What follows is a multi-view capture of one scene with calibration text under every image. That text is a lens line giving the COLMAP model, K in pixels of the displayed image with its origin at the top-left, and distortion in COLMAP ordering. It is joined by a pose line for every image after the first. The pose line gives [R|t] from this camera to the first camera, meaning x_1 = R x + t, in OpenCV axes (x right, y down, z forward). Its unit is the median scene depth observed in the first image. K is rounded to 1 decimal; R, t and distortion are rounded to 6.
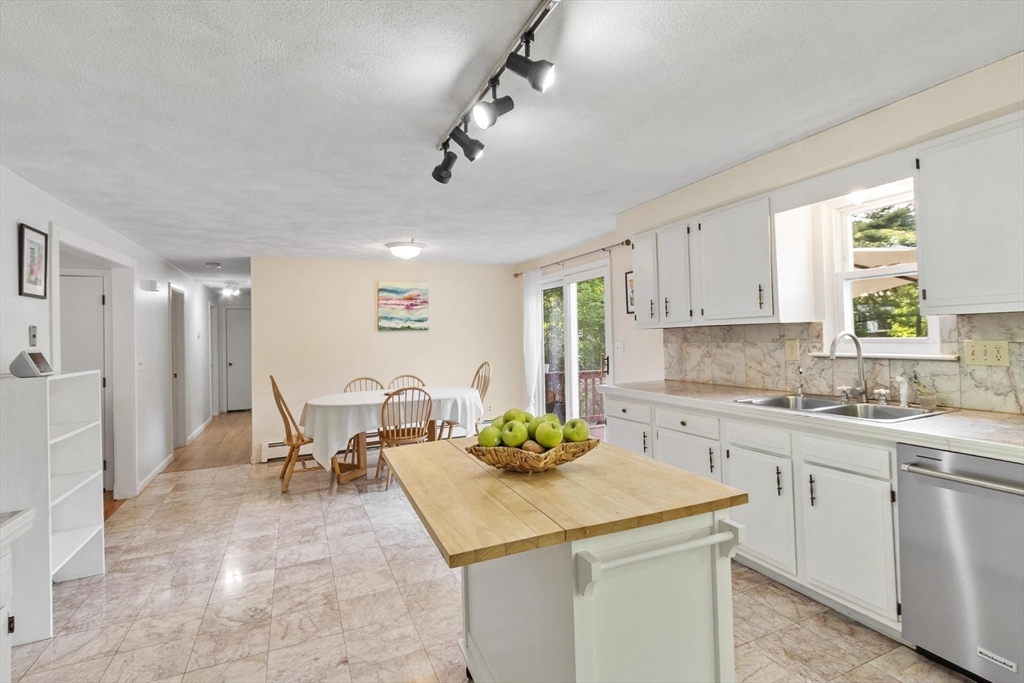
lens RADIAL K [[462.8, 0, 497.4], [0, 462.8, 322.3], [0, 0, 1]] dist [0.004238, -0.000445]
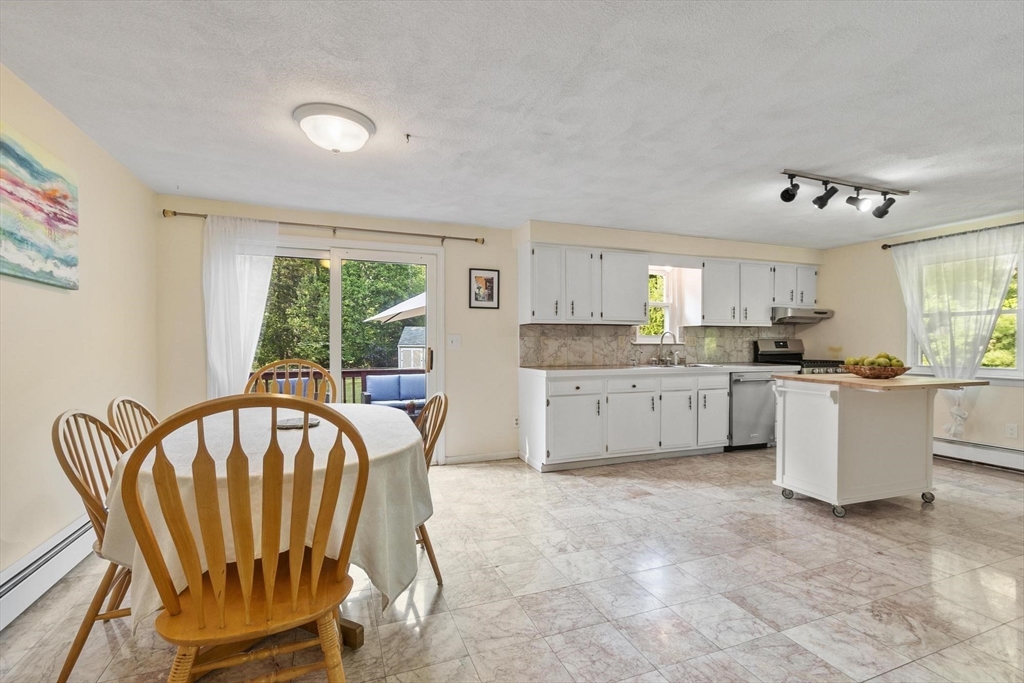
lens RADIAL K [[462.8, 0, 500.9], [0, 462.8, 343.8], [0, 0, 1]] dist [0.004238, -0.000445]
pose [[0.073122, 0.030968, 0.996842, -1.065163], [-0.036807, 0.998921, -0.028332, 0.125885], [-0.996644, -0.034619, 0.074183, 1.216366]]
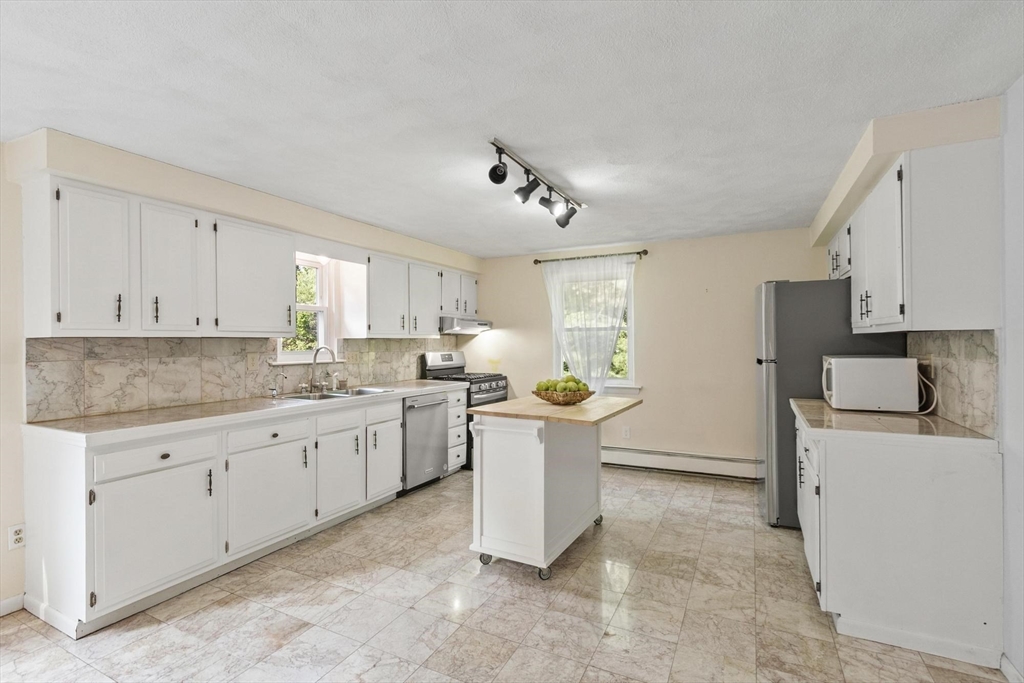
lens RADIAL K [[477.4, 0, 515.8], [0, 477.4, 340.9], [0, 0, 1]] dist [-0.000814, 0.001300]
pose [[-0.631233, 0.039401, 0.774592, -0.655839], [0.002353, 0.998802, -0.048888, 0.062408], [-0.775590, -0.029037, -0.630569, 1.141102]]
